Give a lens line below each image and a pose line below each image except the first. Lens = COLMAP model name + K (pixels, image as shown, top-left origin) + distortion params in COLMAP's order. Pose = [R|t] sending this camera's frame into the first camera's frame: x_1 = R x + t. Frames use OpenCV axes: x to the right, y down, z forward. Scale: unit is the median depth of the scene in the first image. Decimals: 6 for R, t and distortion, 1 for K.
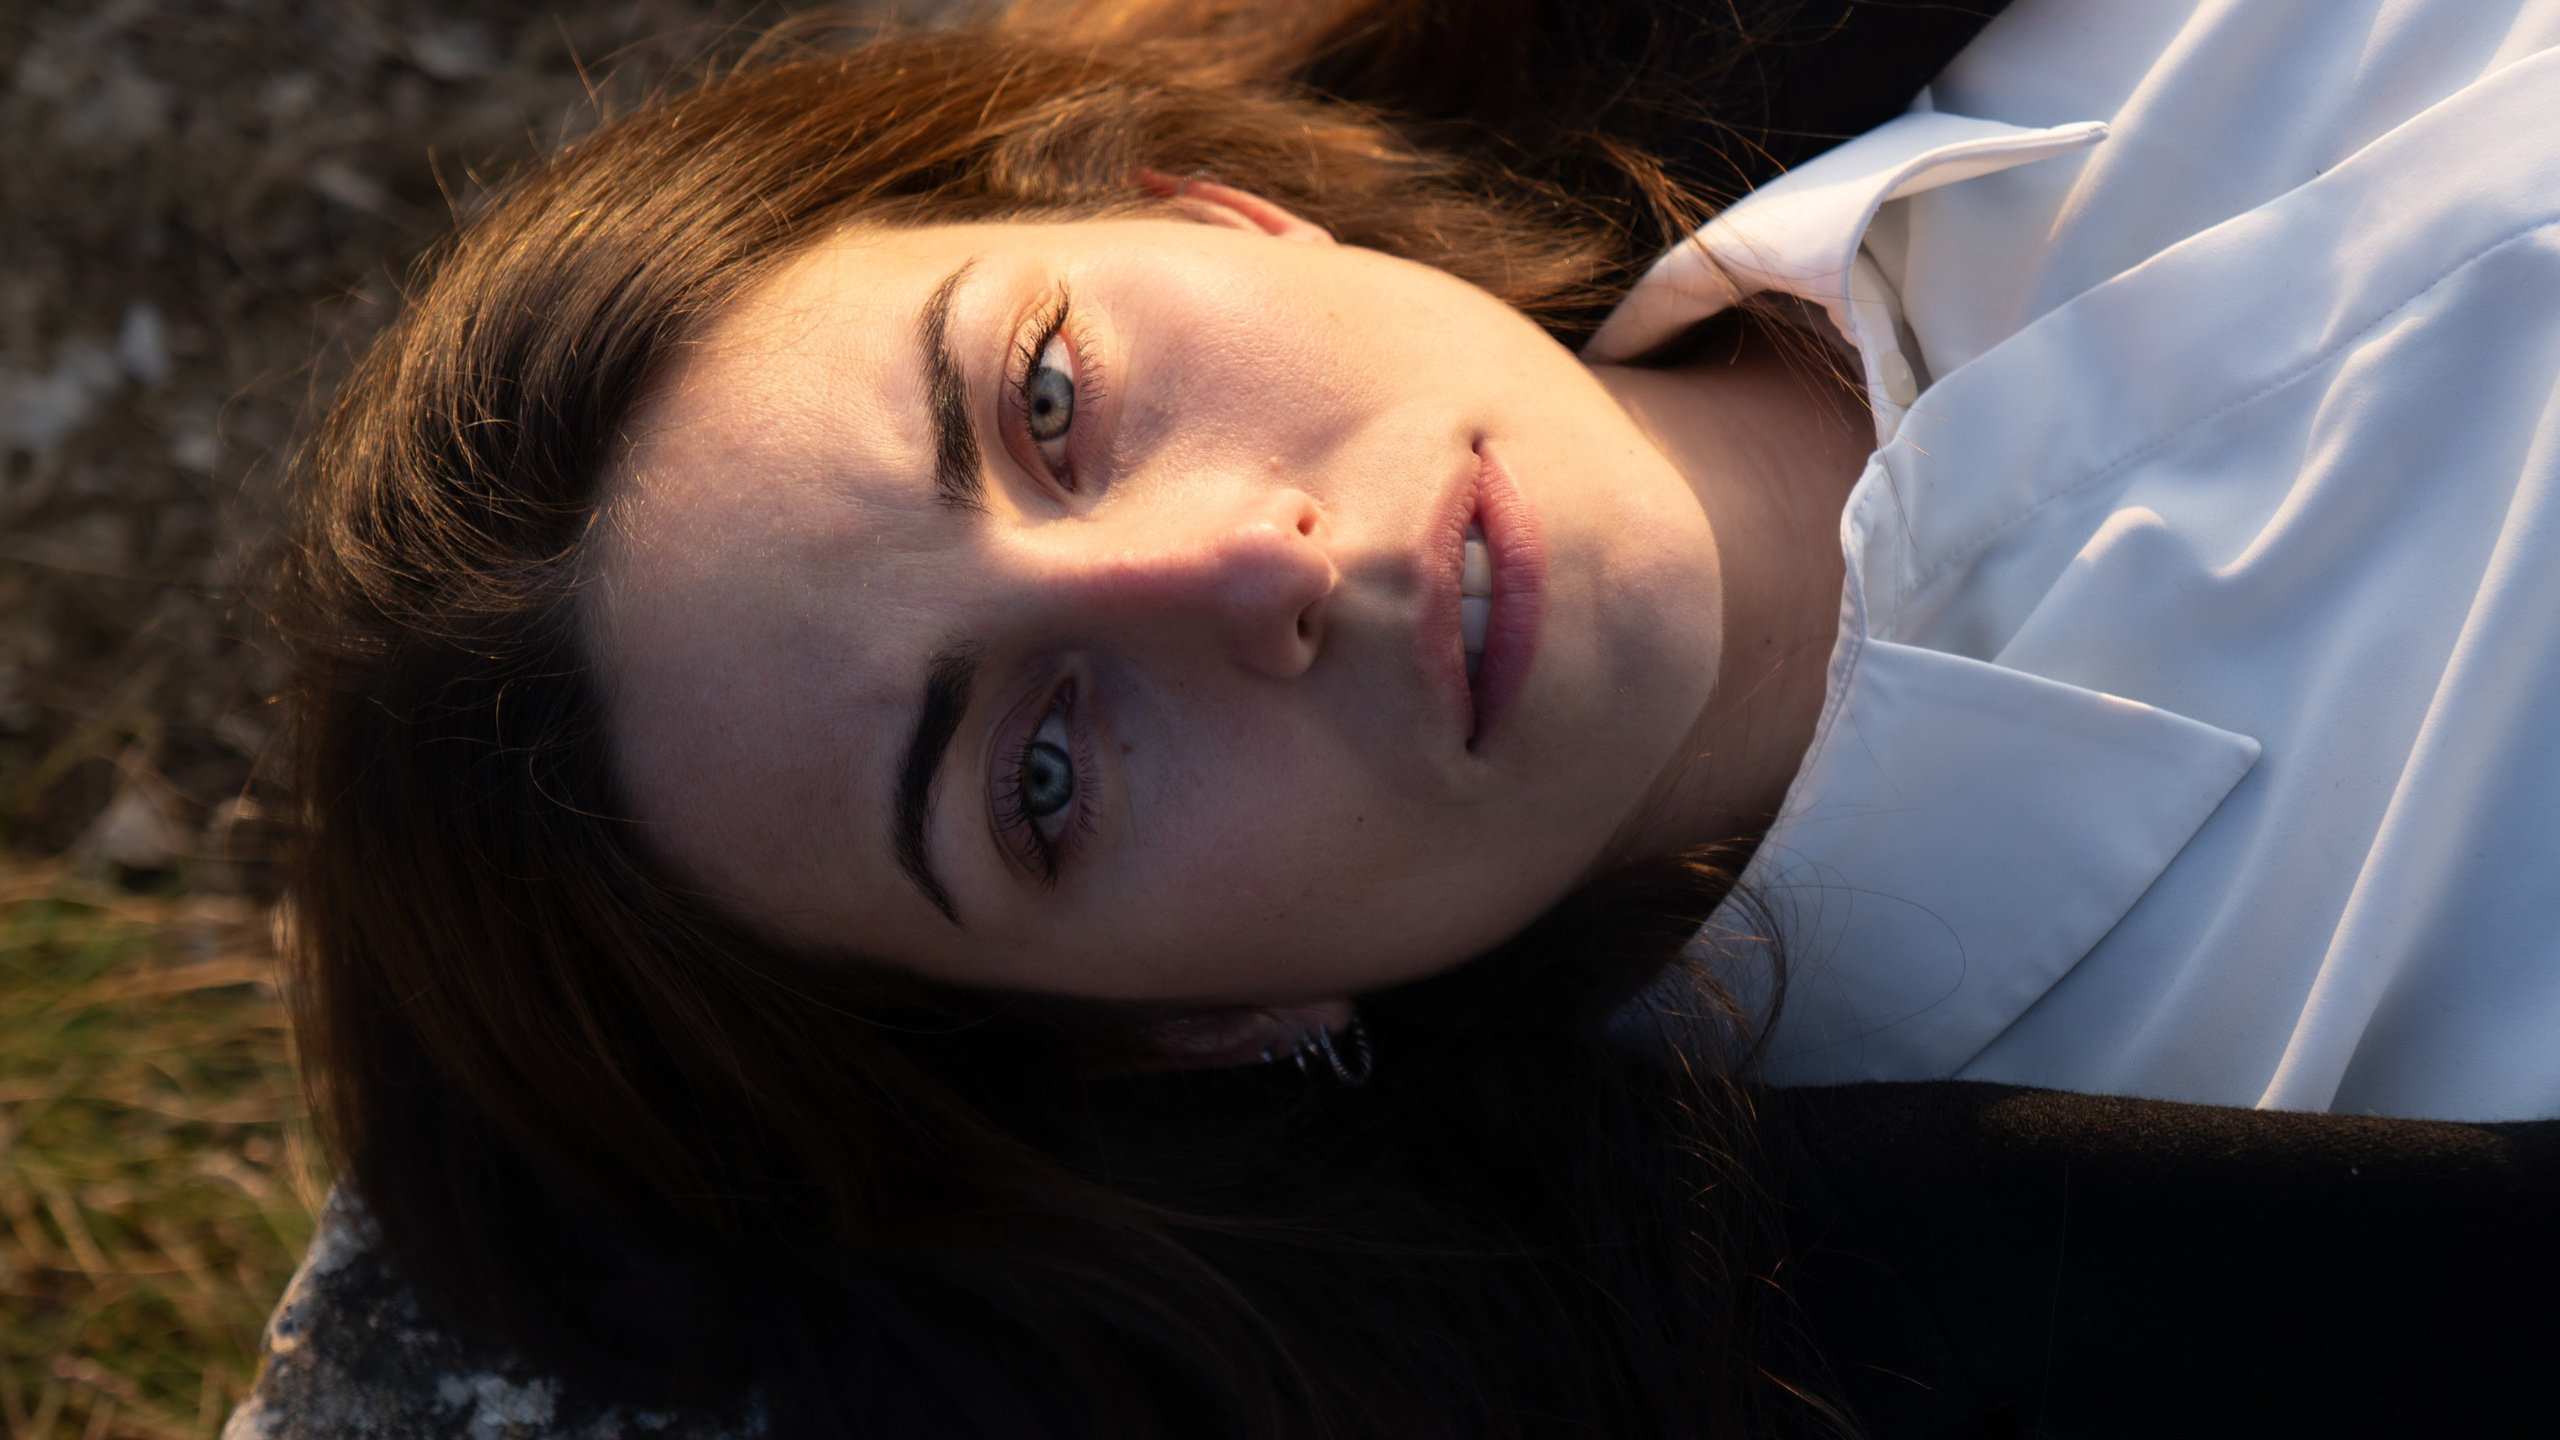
lens RADIAL K [[4237.4, 0, 1280.0], [0, 4237.4, 720.0], [0, 0, 1]] dist [0.119093, -0.033713]
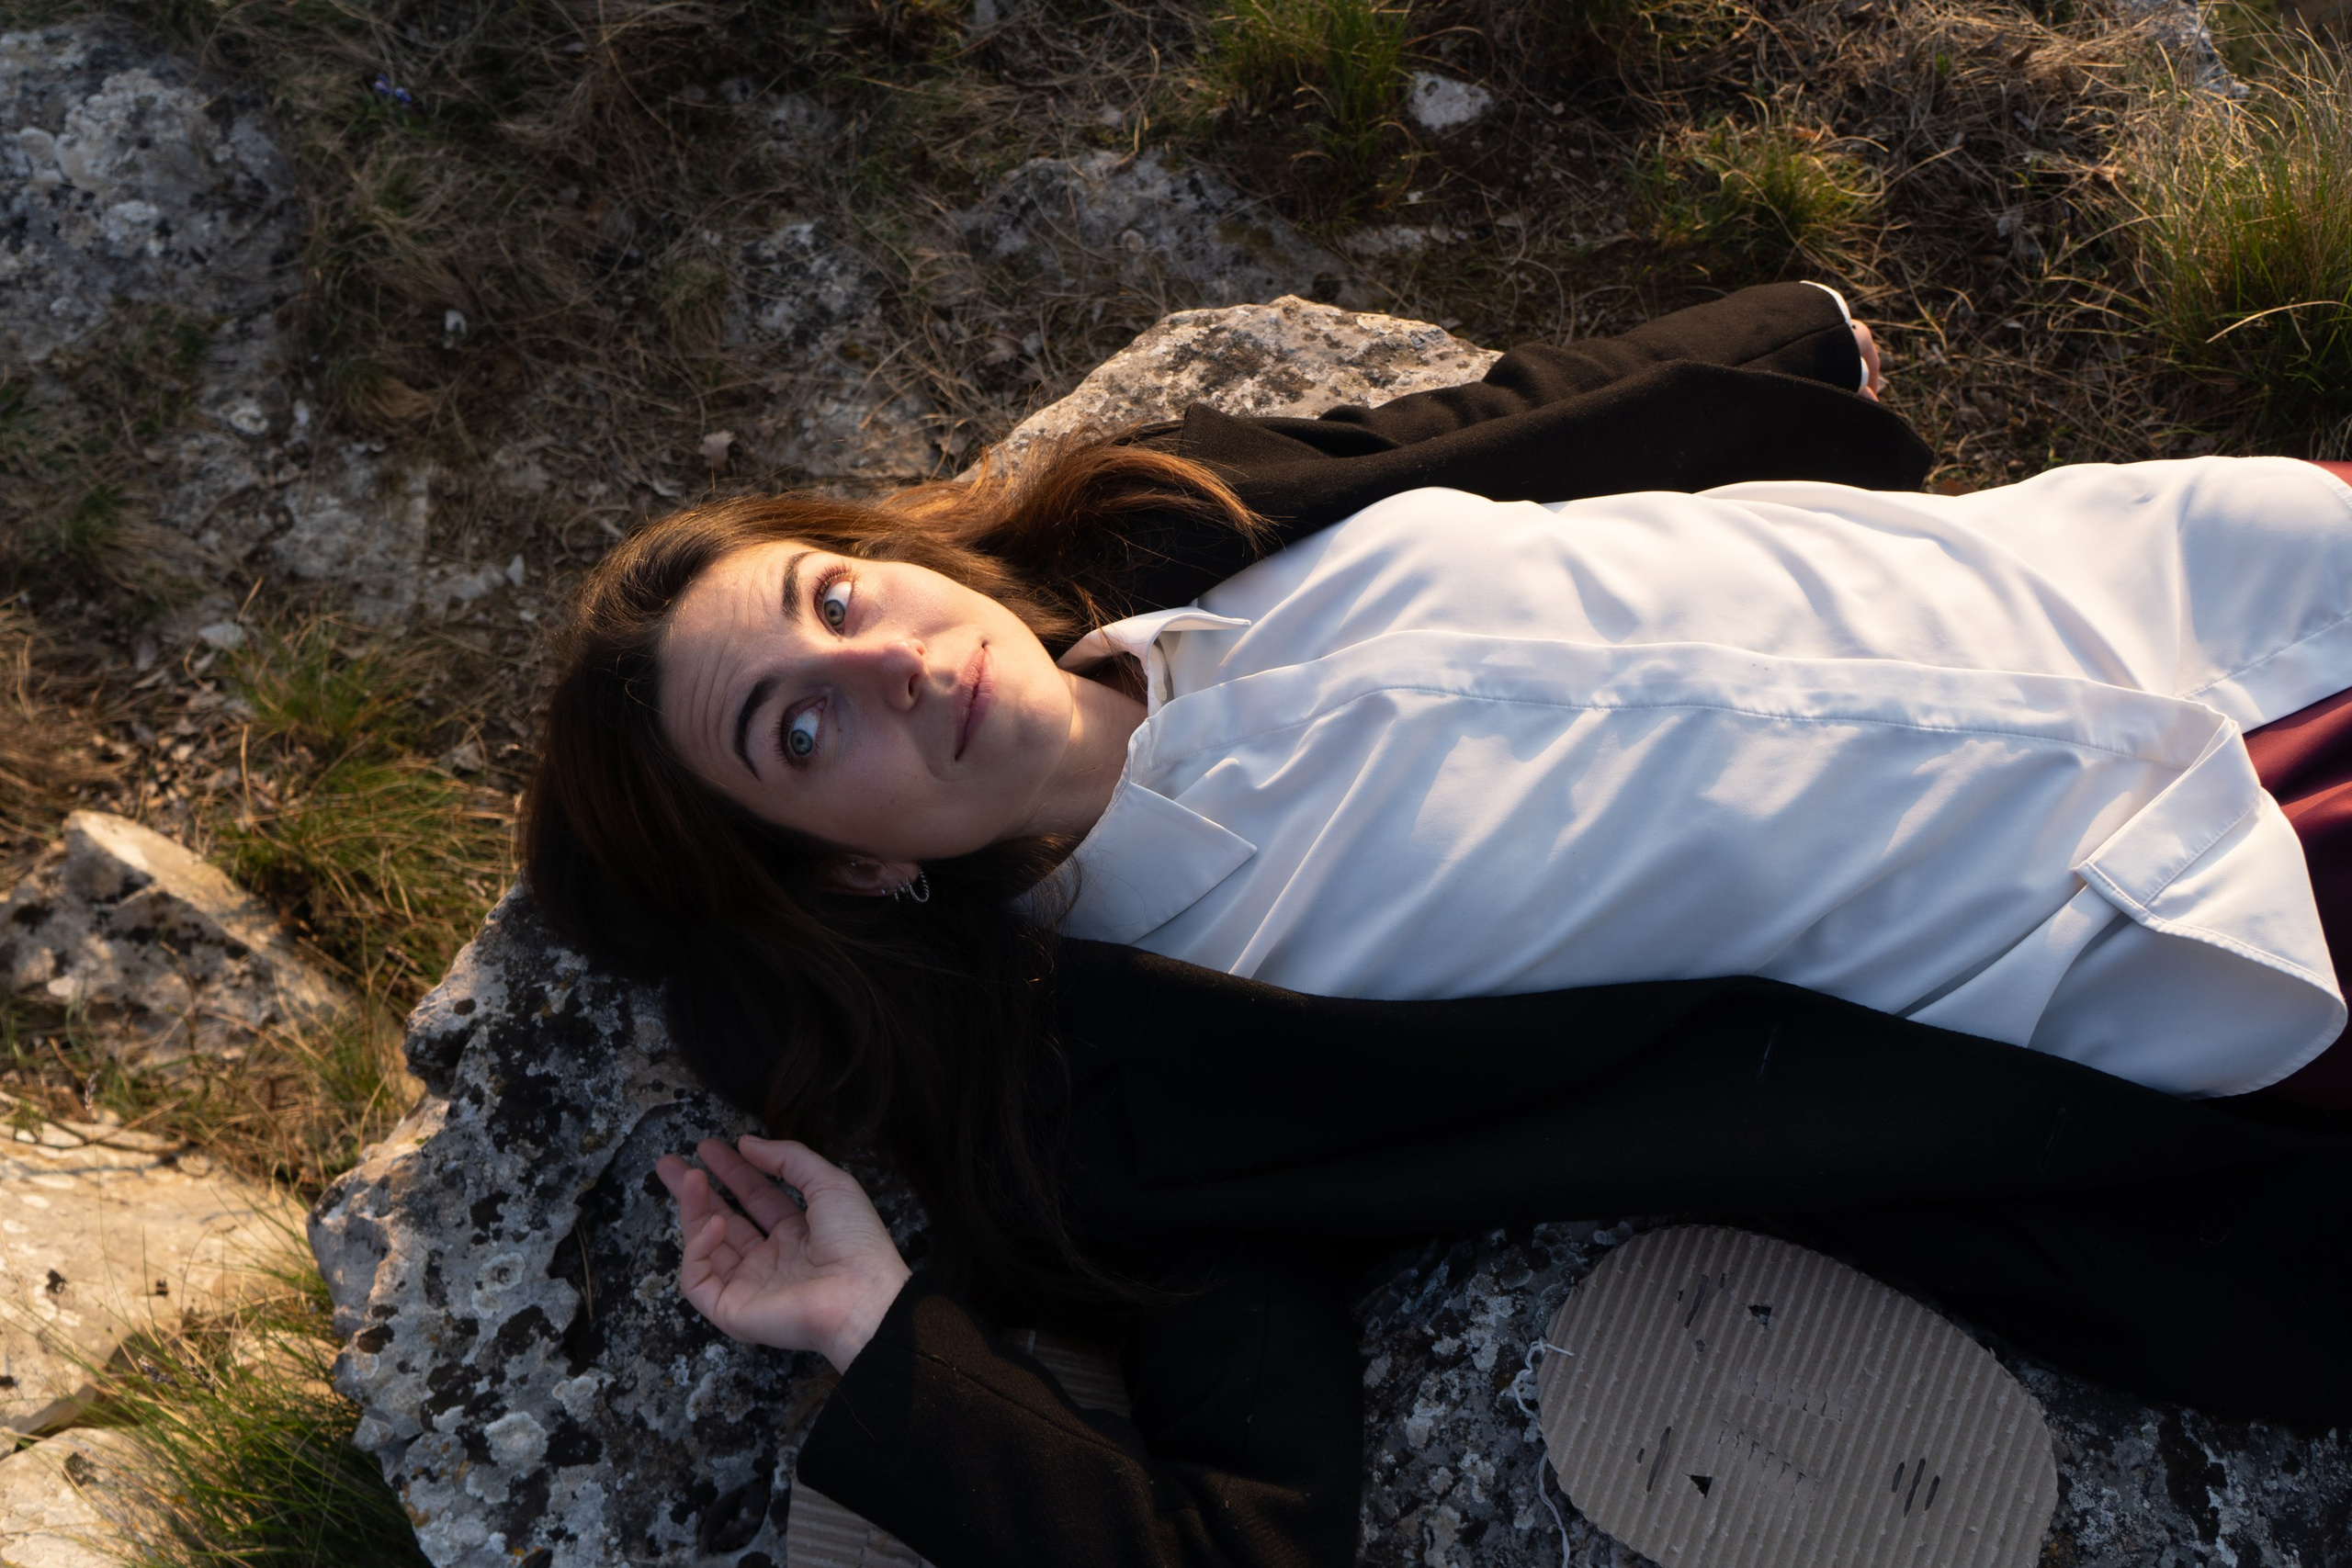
lens RADIAL K [[1866.3, 0, 1176.0], [0, 1866.3, 784.0], [0, 0, 1]] dist [0.007759, 0.002500]
pose [[0.970415, 0.219734, 0.100062, 0.045503], [-0.212063, 0.973820, -0.081877, 0.074428], [-0.115433, 0.058235, 0.991607, -0.205682]]
